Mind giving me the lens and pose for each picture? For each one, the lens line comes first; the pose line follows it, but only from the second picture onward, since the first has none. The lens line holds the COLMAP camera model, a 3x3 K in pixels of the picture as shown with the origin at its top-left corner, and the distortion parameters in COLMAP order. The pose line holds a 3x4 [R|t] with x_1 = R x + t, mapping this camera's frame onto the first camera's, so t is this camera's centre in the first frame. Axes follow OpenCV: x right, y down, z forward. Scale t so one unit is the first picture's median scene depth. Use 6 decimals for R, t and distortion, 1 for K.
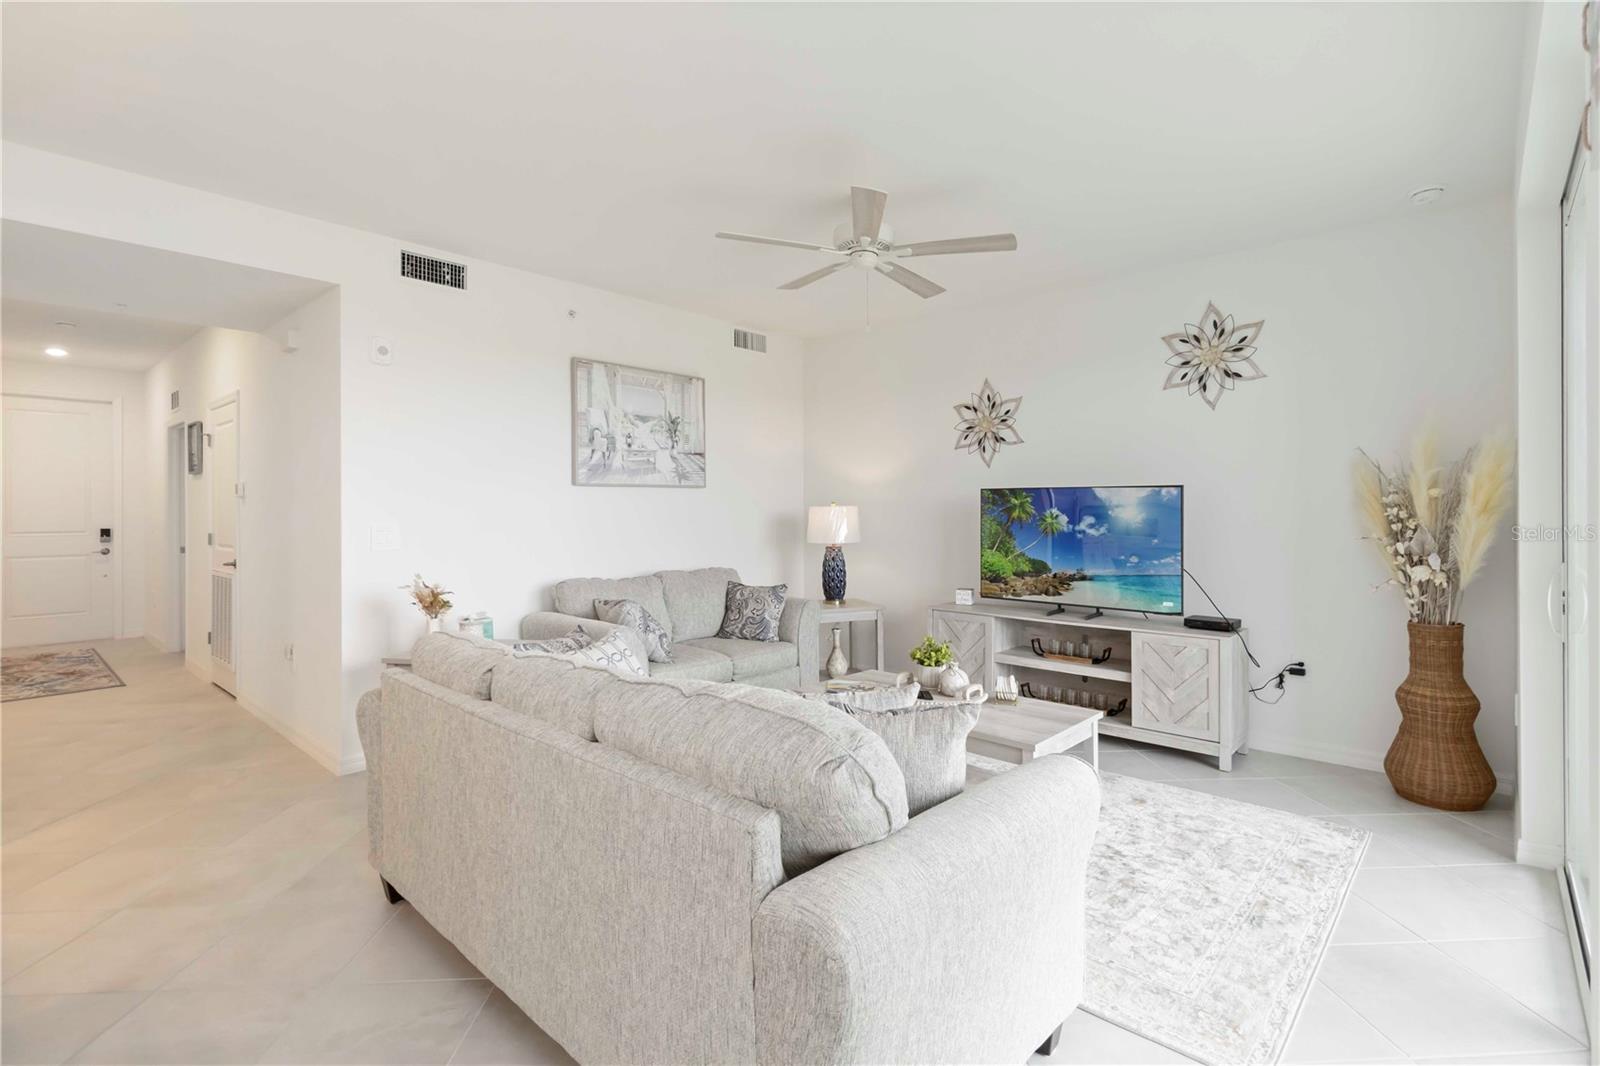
lens RADIAL K [[746.7, 0, 817.8], [0, 746.7, 513.0], [0, 0, 1]] dist [-0.002878, 0.002039]
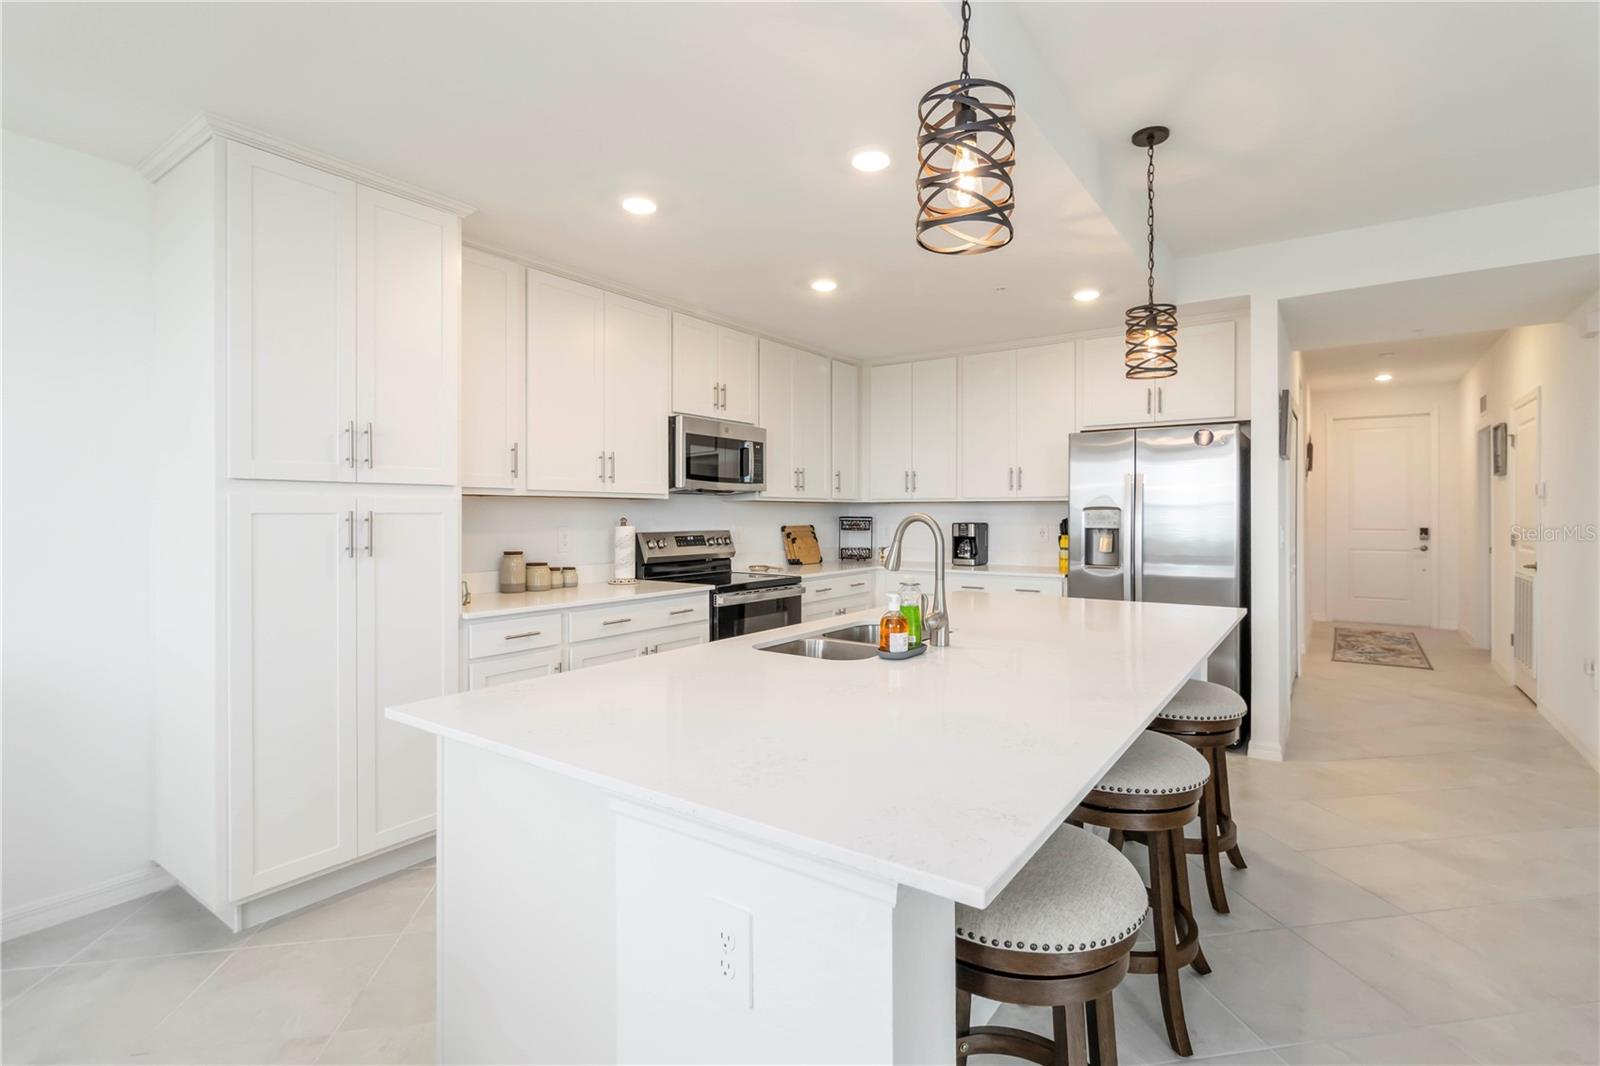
lens RADIAL K [[746.7, 0, 820.1], [0, 746.7, 511.8], [0, 0, 1]] dist [-0.002878, 0.002039]
pose [[0.110009, 0.000983, -0.993930, 0.077967], [-0.004245, 0.999991, 0.000519, 0.000710], [0.993922, 0.004162, 0.110012, -0.028219]]
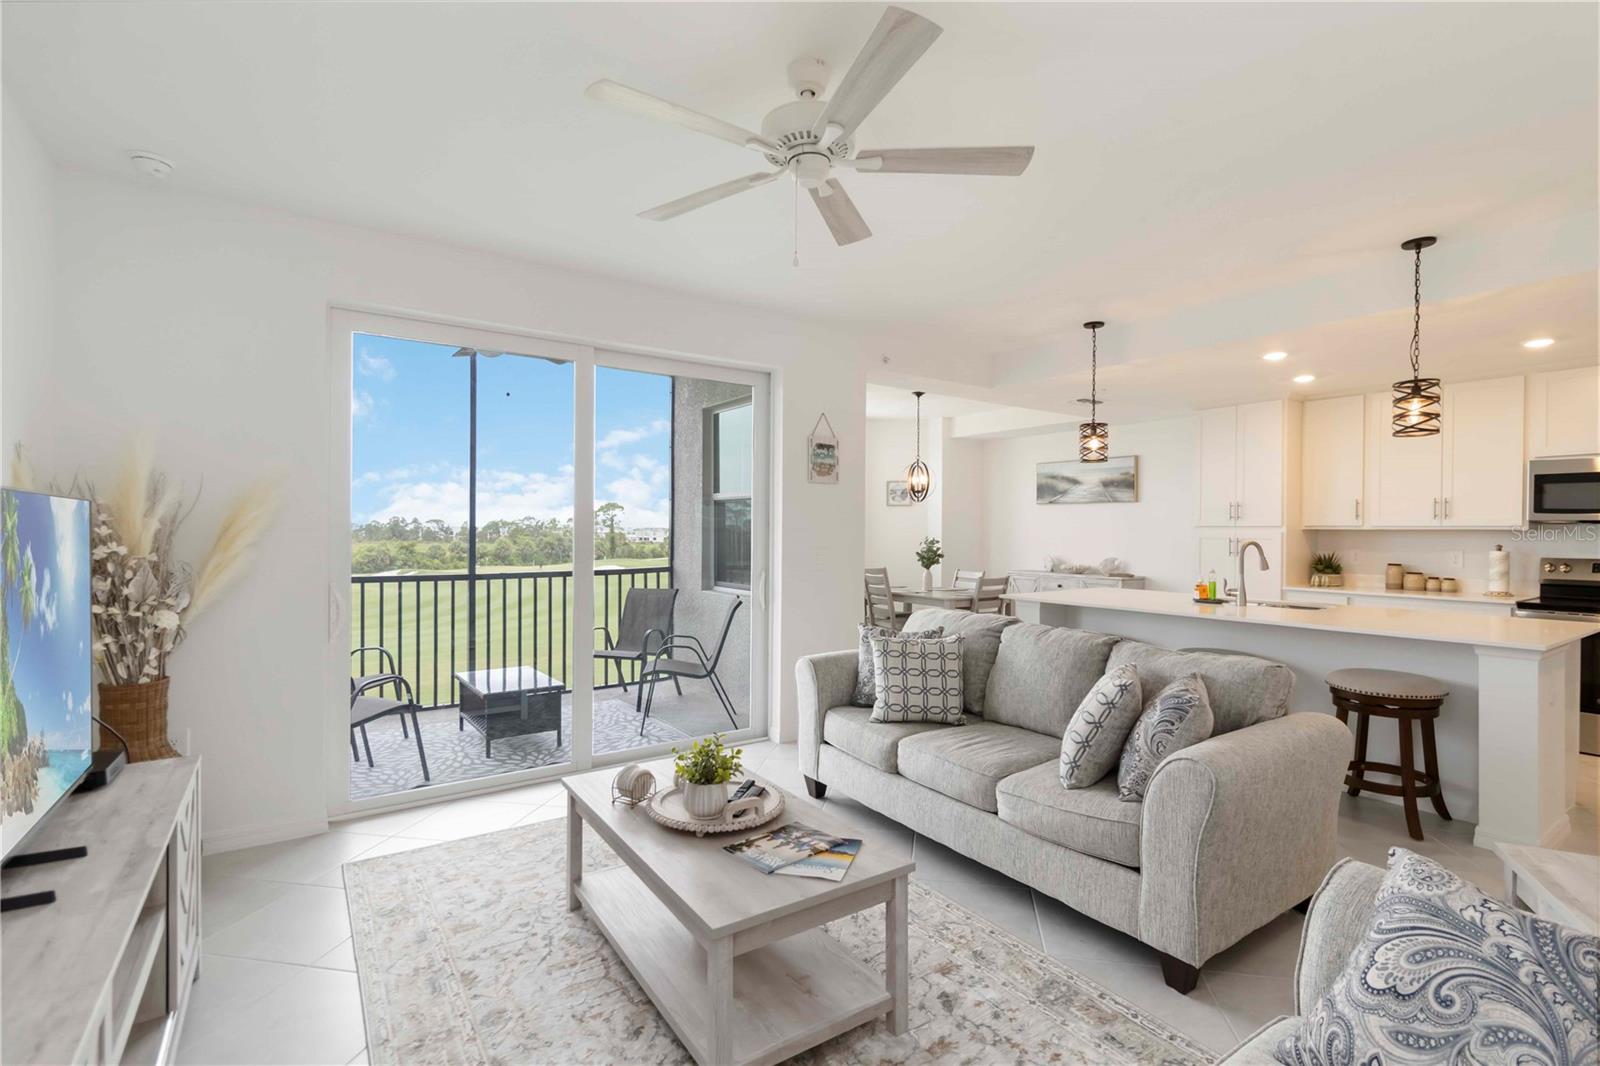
lens RADIAL K [[746.7, 0, 814.5], [0, 746.7, 534.4], [0, 0, 1]] dist [-0.002878, 0.002039]
pose [[-0.971486, -0.002470, 0.237085, -0.066639], [-0.000170, 0.999953, 0.009722, -0.015604], [-0.237097, 0.009405, -0.971440, 1.087550]]
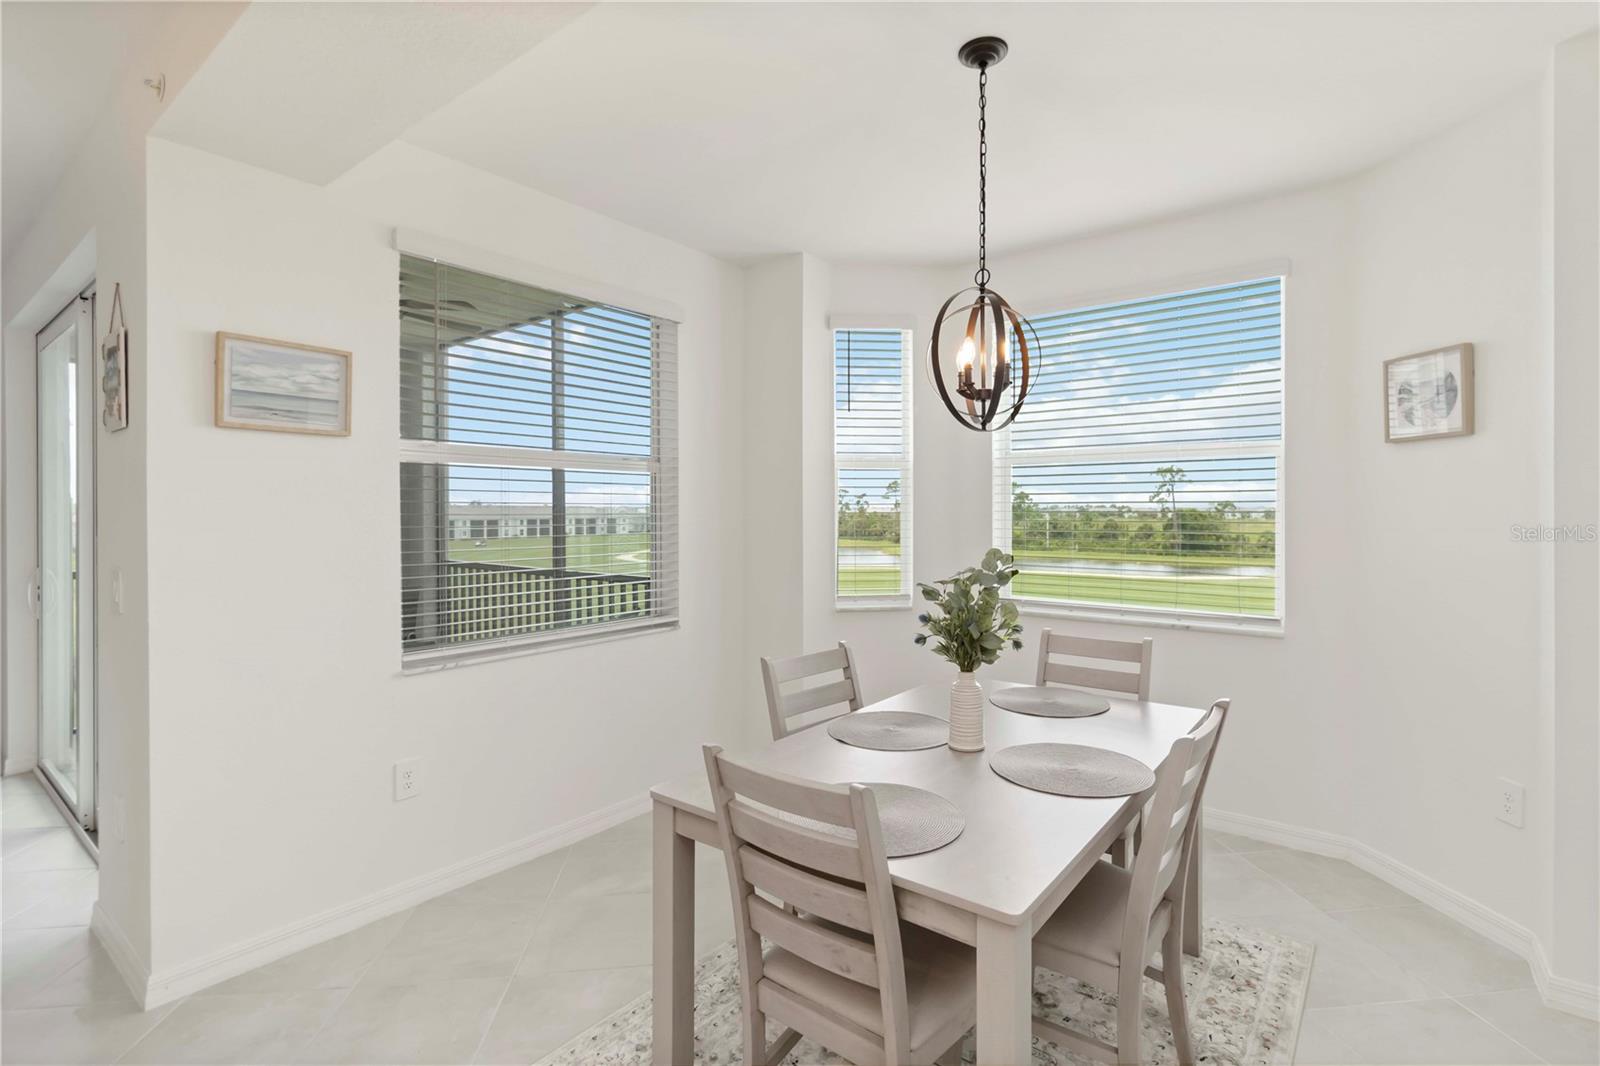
lens RADIAL K [[746.7, 0, 815.3], [0, 746.7, 519.3], [0, 0, 1]] dist [-0.002878, 0.002039]
pose [[-0.052694, -0.008101, 0.998578, -0.334227], [0.008567, 0.999927, 0.008564, -0.019615], [-0.998574, 0.009006, -0.052621, -0.269210]]
